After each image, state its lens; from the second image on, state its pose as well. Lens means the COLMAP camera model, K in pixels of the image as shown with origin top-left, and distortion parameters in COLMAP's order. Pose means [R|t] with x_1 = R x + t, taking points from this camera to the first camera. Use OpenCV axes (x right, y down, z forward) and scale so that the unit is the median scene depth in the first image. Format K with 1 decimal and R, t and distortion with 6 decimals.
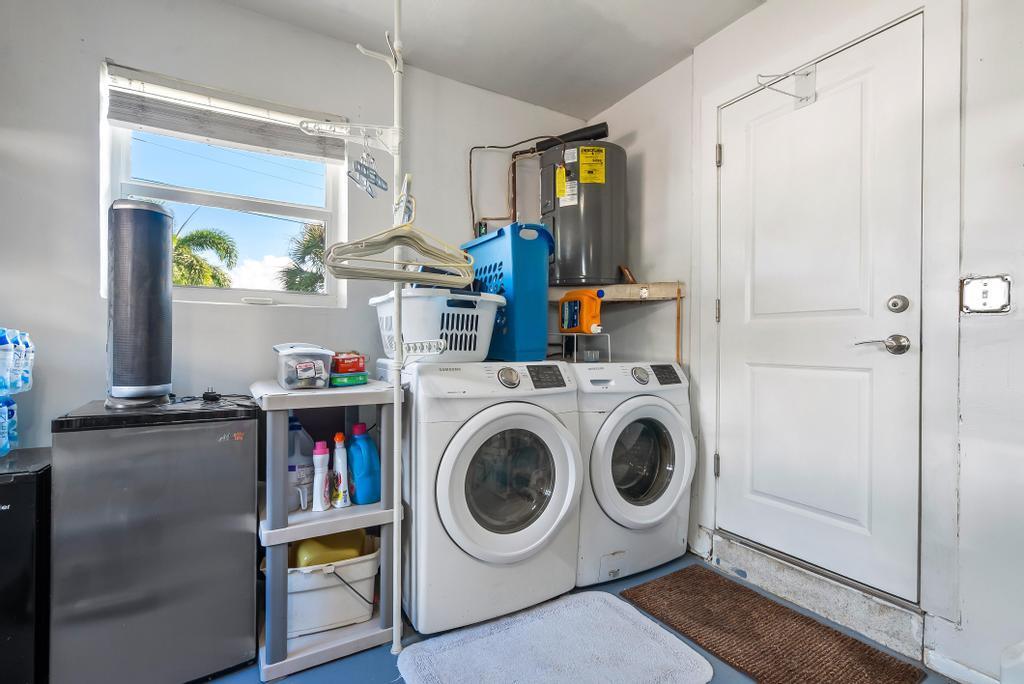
lens RADIAL K [[467.2, 0, 515.0], [0, 467.2, 343.1], [0, 0, 1]] dist [-0.006253, 0.002325]
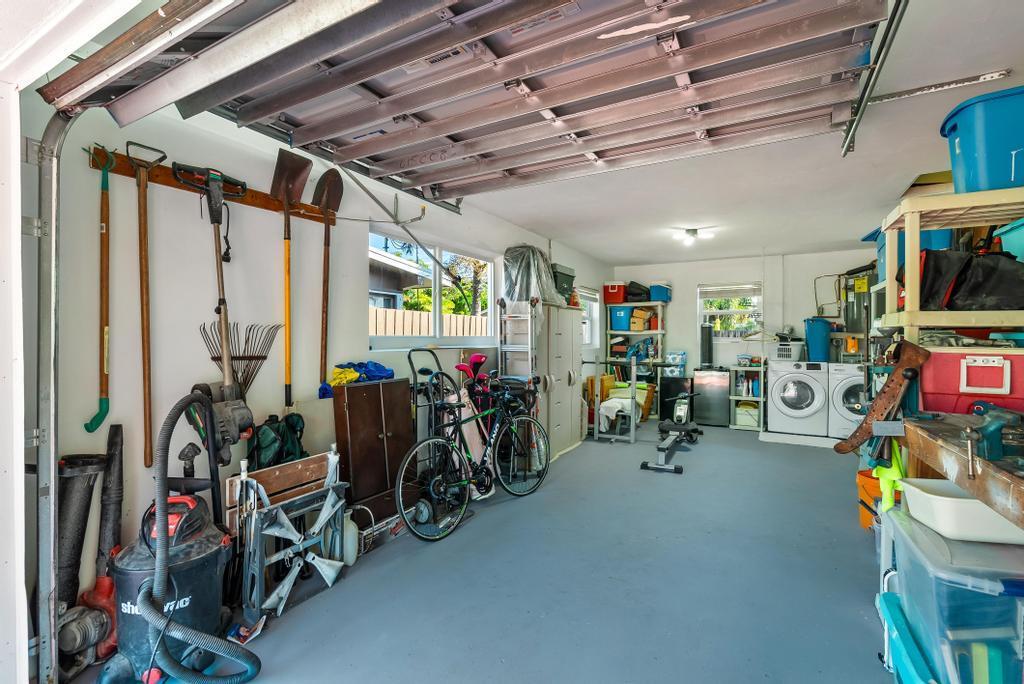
lens RADIAL K [[467.2, 0, 513.7], [0, 467.2, 338.4], [0, 0, 1]] dist [-0.006253, 0.002325]
pose [[0.494476, 0.000331, -0.869191, 2.060826], [0.003006, 0.999993, 0.002091, -0.153349], [0.869186, -0.003646, 0.494471, -2.682022]]
